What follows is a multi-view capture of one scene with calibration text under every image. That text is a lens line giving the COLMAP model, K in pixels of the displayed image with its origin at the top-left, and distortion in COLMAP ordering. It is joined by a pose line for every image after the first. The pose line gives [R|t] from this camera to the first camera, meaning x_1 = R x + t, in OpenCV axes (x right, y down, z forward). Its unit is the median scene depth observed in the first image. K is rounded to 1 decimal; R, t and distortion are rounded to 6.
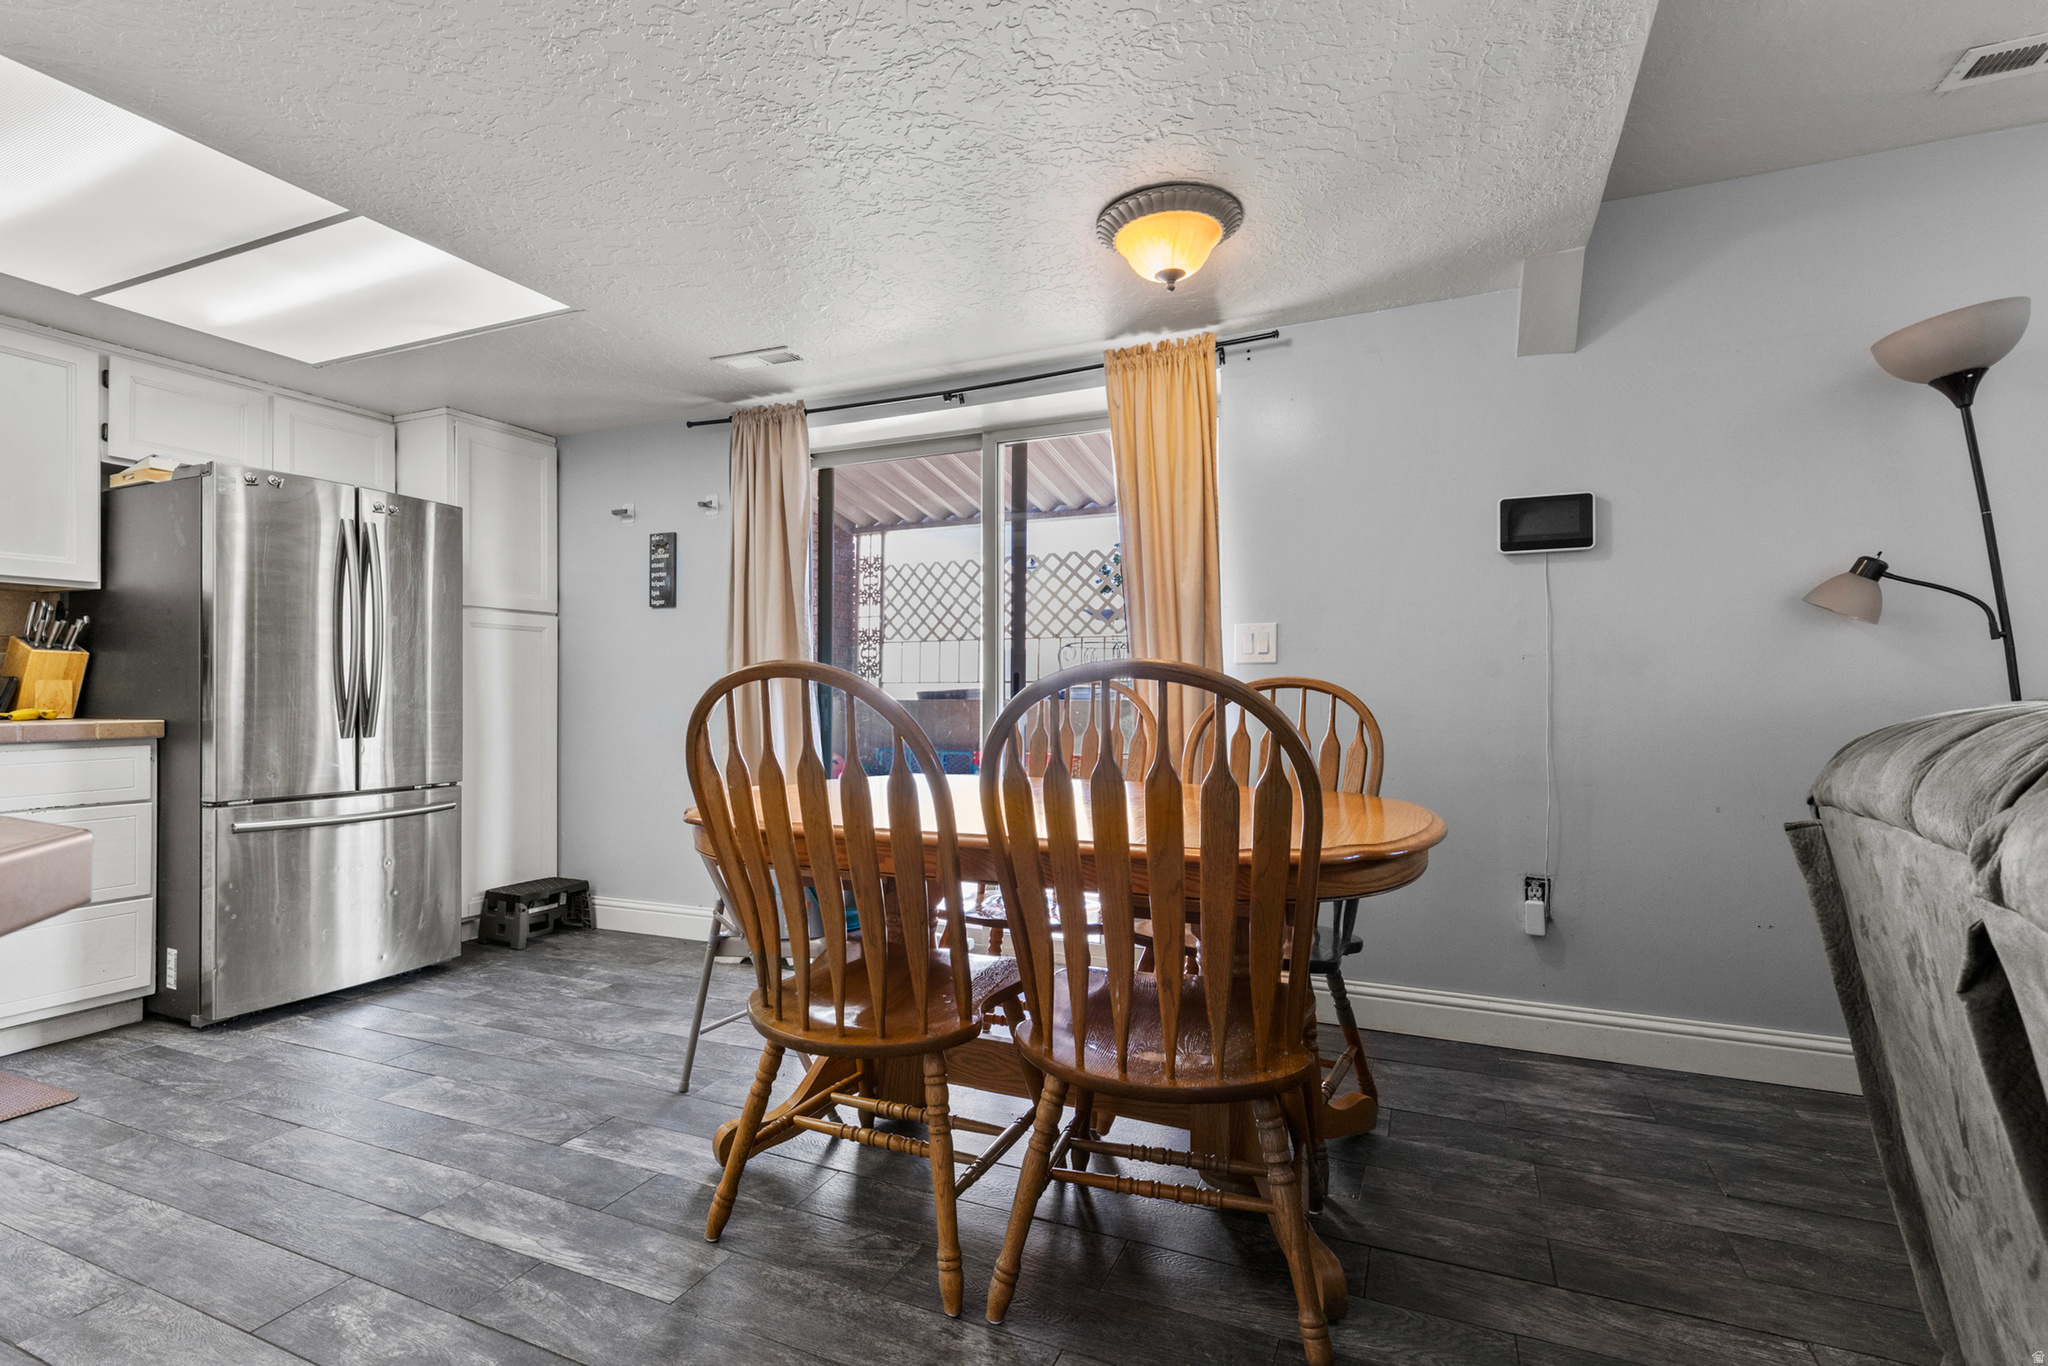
lens RADIAL K [[945.4, 0, 1062.5], [0, 945.4, 683.2], [0, 0, 1]] dist [0.006304, -0.000652]
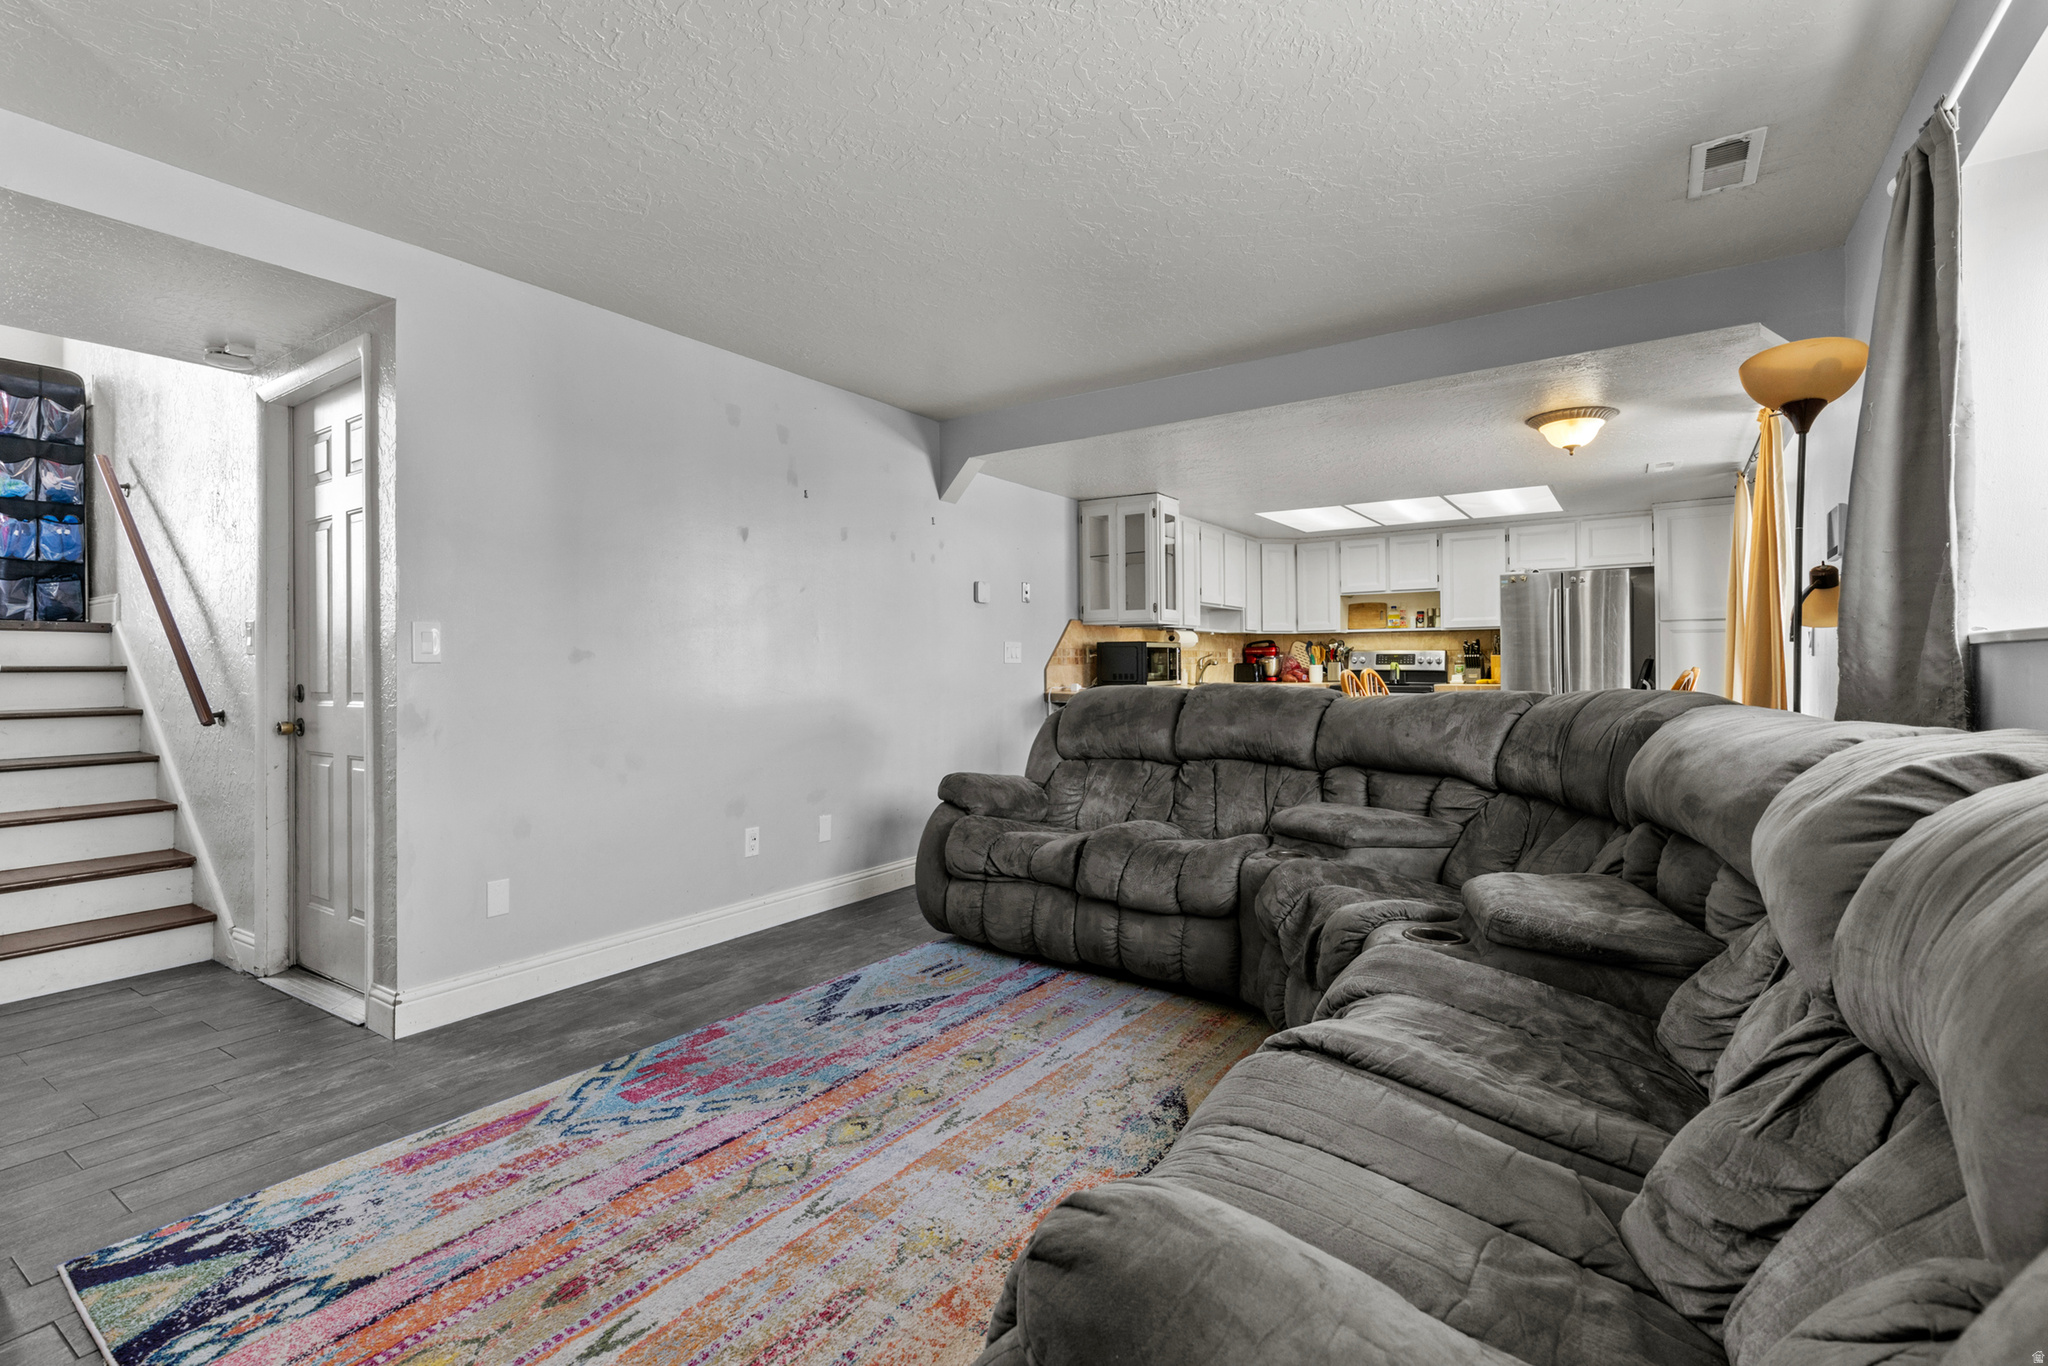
lens RADIAL K [[945.4, 0, 996.7], [0, 945.4, 674.6], [0, 0, 1]] dist [0.006304, -0.000652]
pose [[-0.214410, 0.003765, -0.976737, 1.722393], [0.009313, 0.999955, 0.001811, -0.003999], [0.976699, -0.008708, -0.214435, 0.274168]]
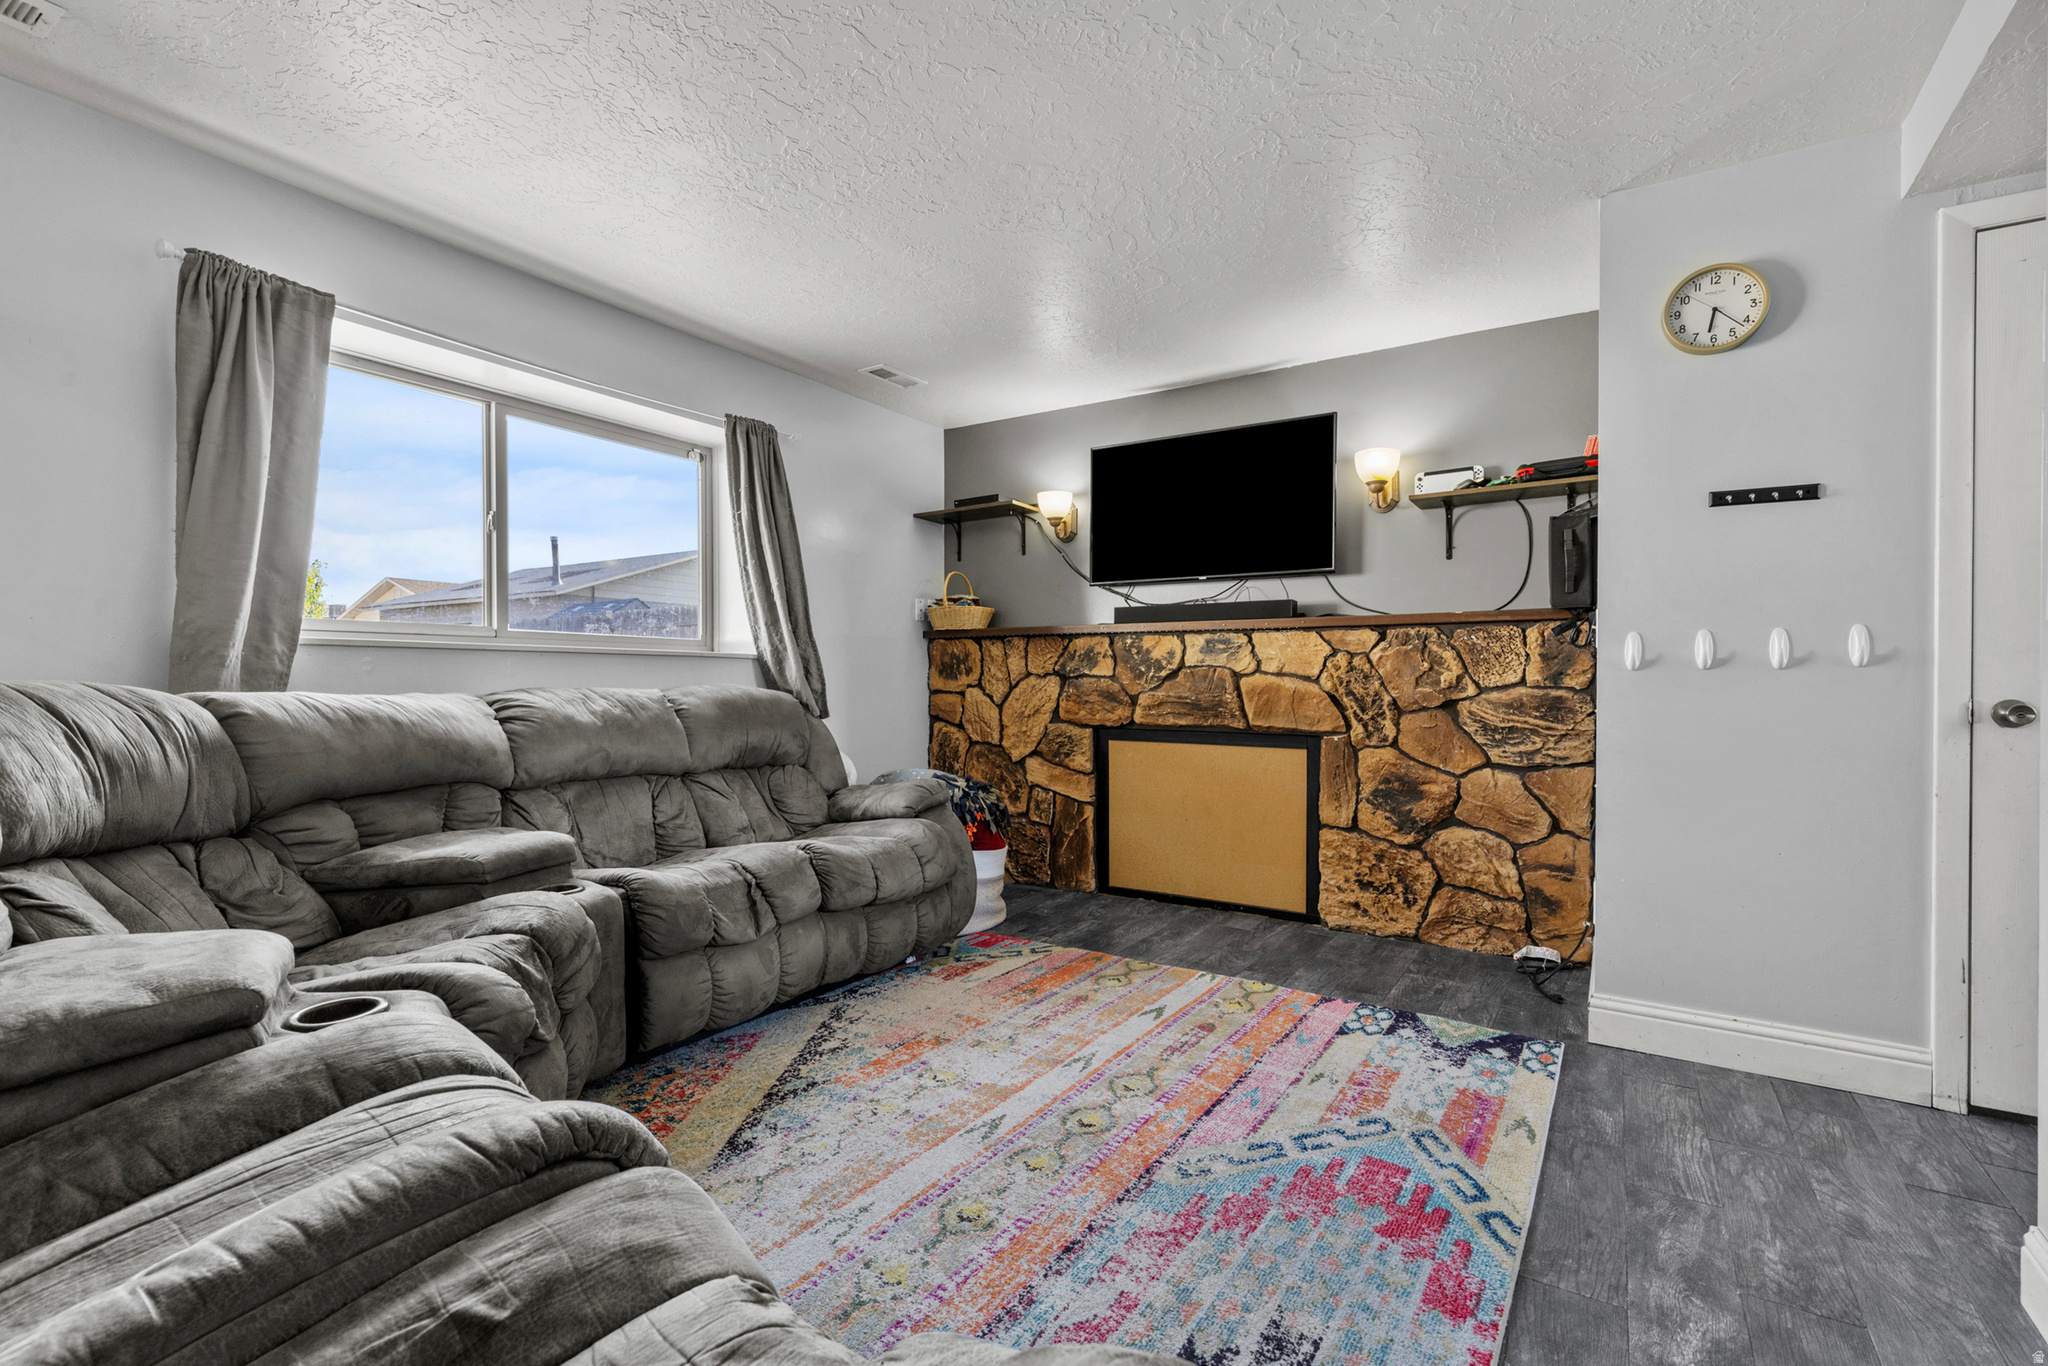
lens RADIAL K [[919.5, 0, 984.1], [0, 919.5, 679.1], [0, 0, 1]] dist [0.012846, -0.003847]
pose [[0.200743, -0.006058, 0.979625, 0.183757], [-0.002993, 0.999972, 0.006797, 0.011184], [-0.979639, -0.004296, 0.200719, -0.089613]]
